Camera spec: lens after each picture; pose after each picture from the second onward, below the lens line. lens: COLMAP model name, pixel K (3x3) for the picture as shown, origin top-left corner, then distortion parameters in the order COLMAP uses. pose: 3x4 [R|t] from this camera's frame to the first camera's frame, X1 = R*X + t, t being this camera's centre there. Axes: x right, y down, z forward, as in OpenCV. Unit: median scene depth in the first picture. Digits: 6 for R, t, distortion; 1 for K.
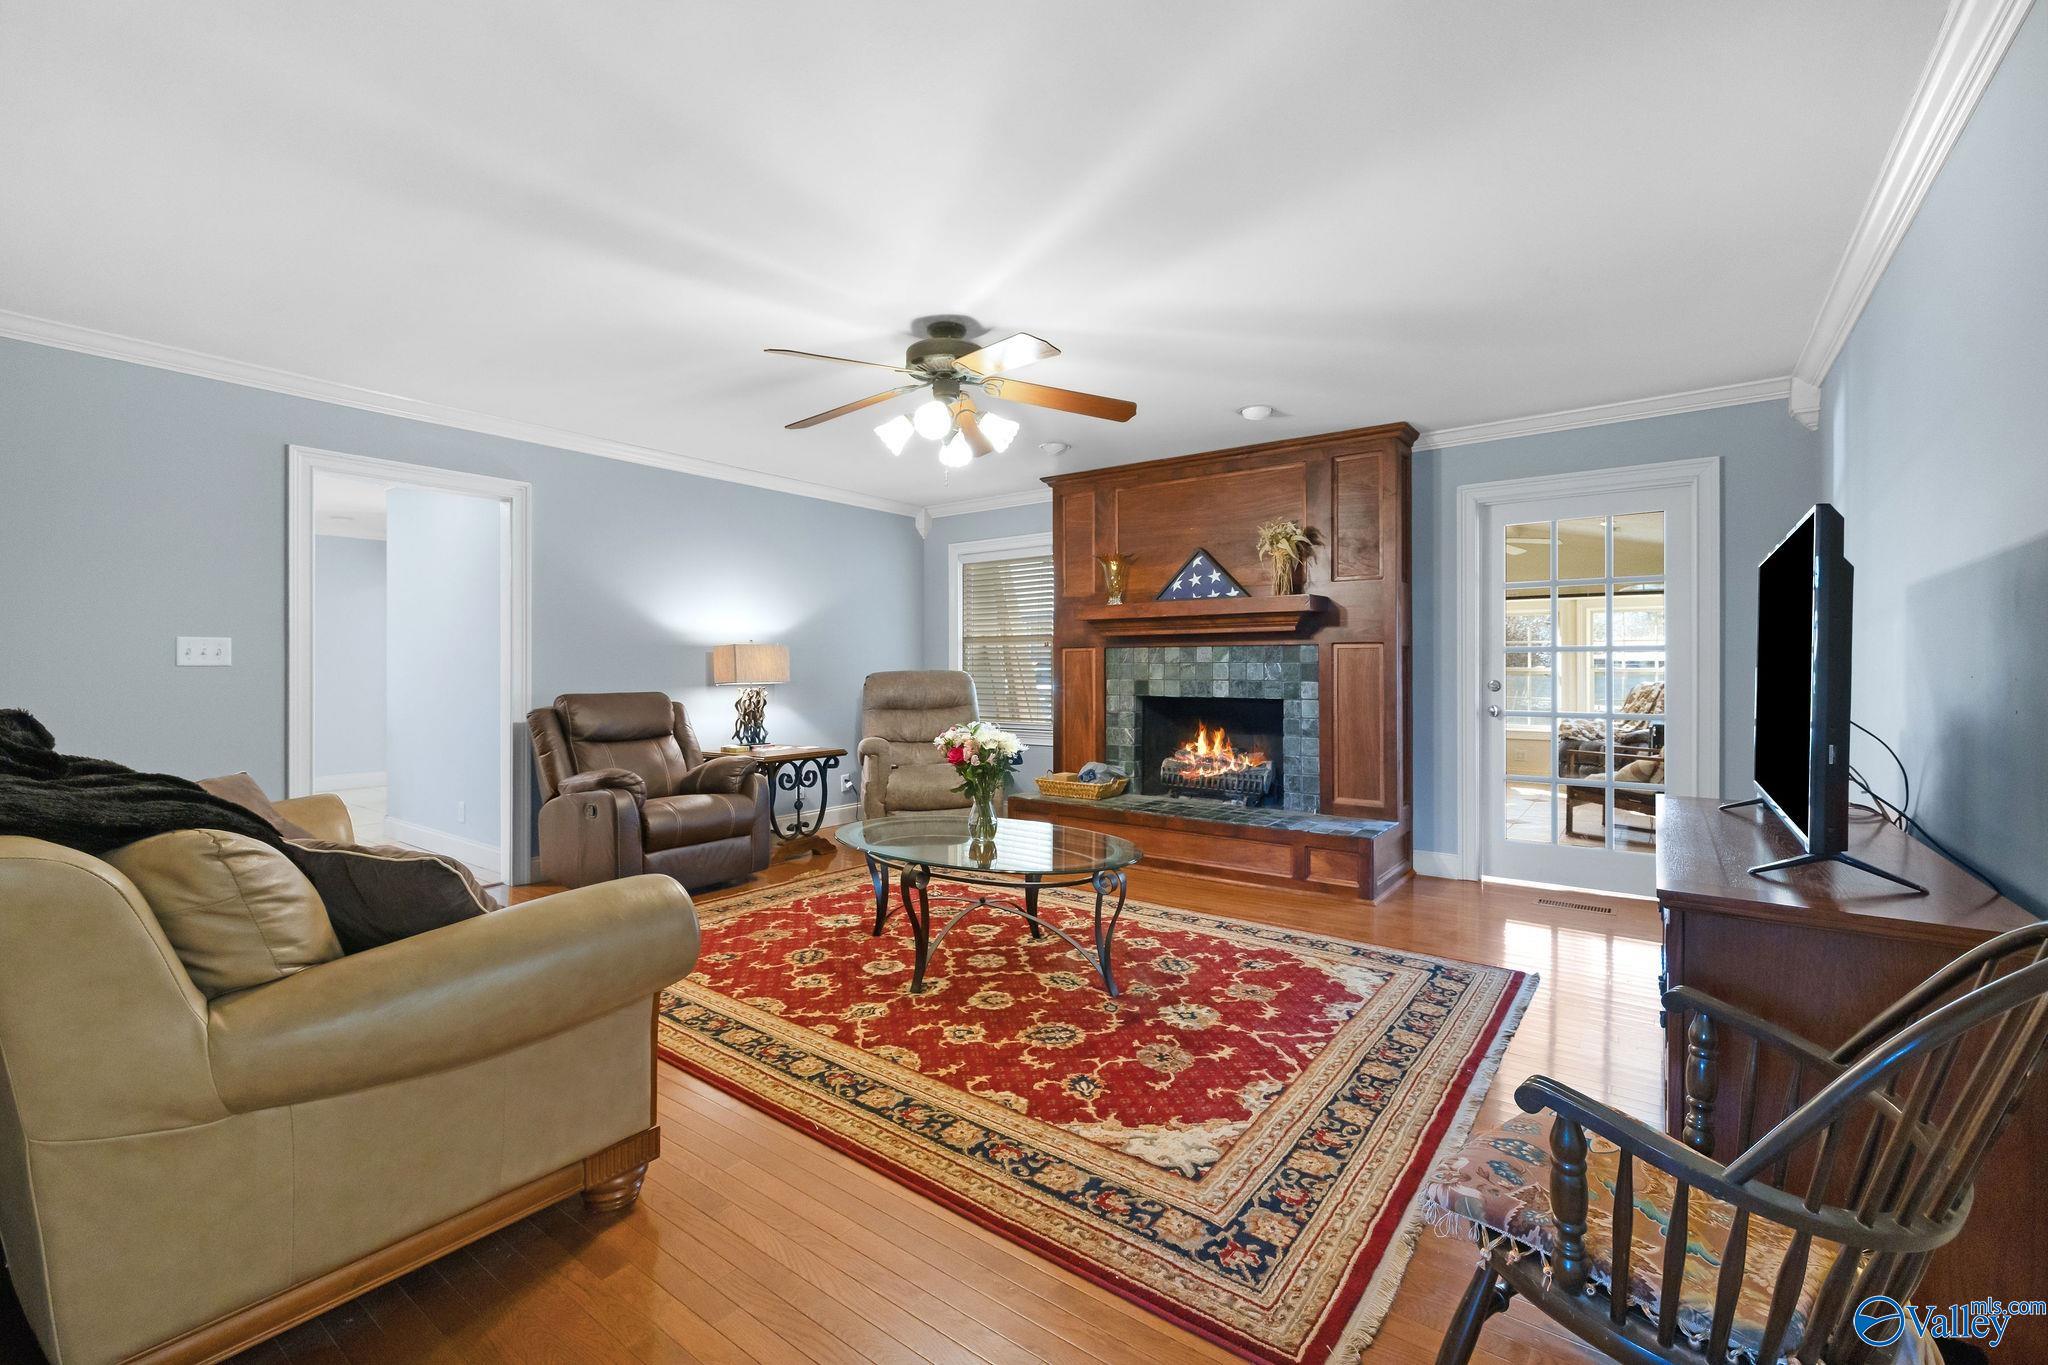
lens RADIAL K [[875.3, 0, 1023.0], [0, 875.3, 672.5], [0, 0, 1]] dist [0.001706, 0.000176]
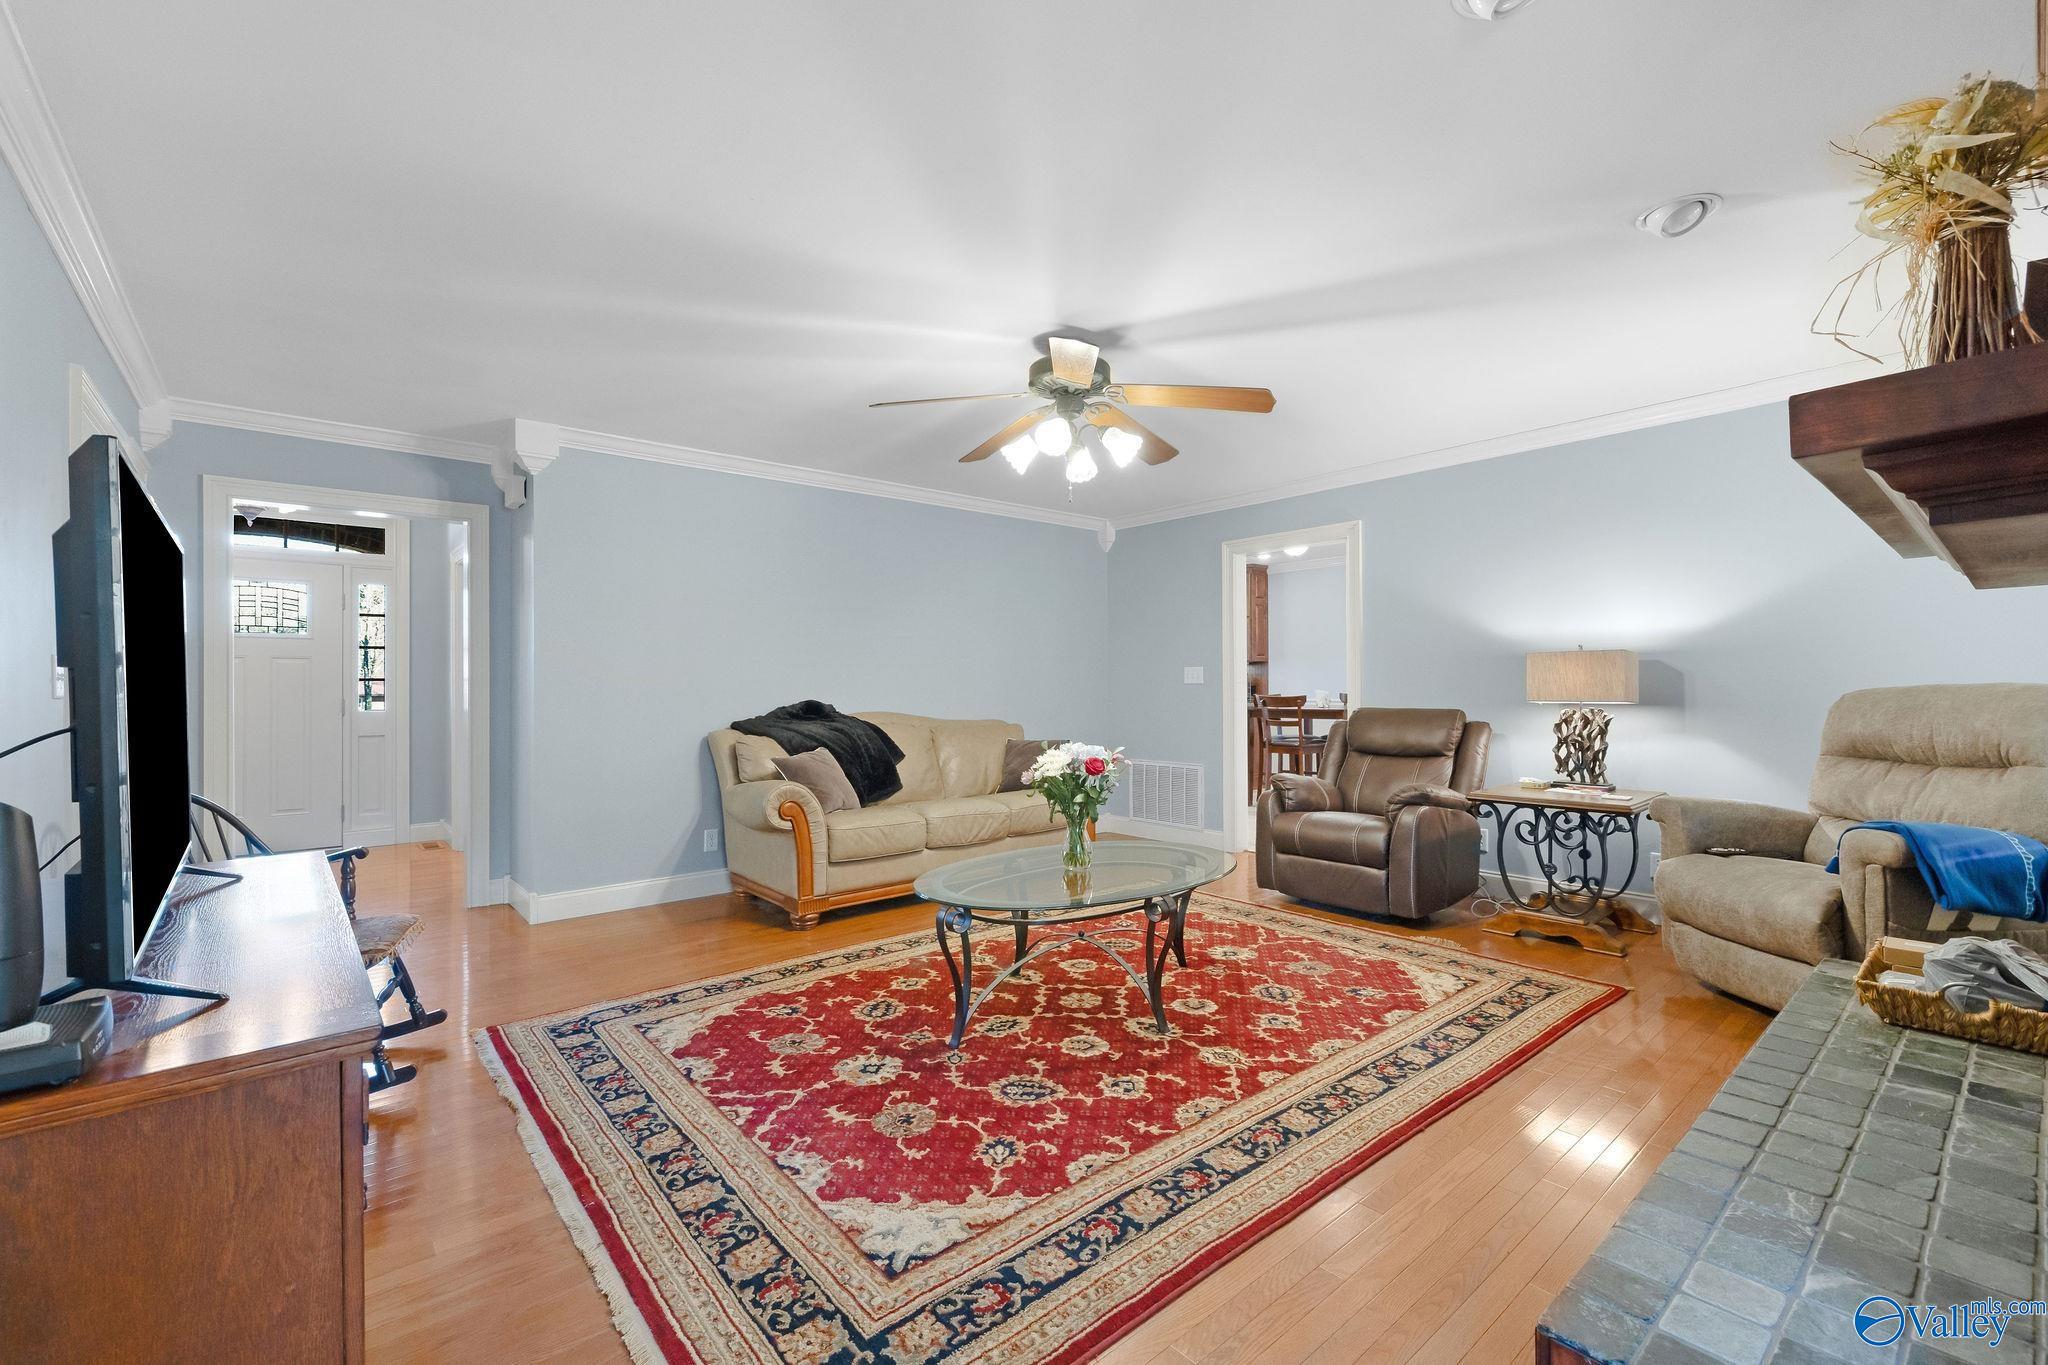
lens RADIAL K [[875.3, 0, 1028.1], [0, 875.3, 695.2], [0, 0, 1]] dist [0.001706, 0.000176]
pose [[-0.228389, 0.010330, -0.973515, 0.973926], [0.002972, 0.999946, 0.009914, -0.005198], [0.973566, -0.000629, -0.228407, 1.288900]]
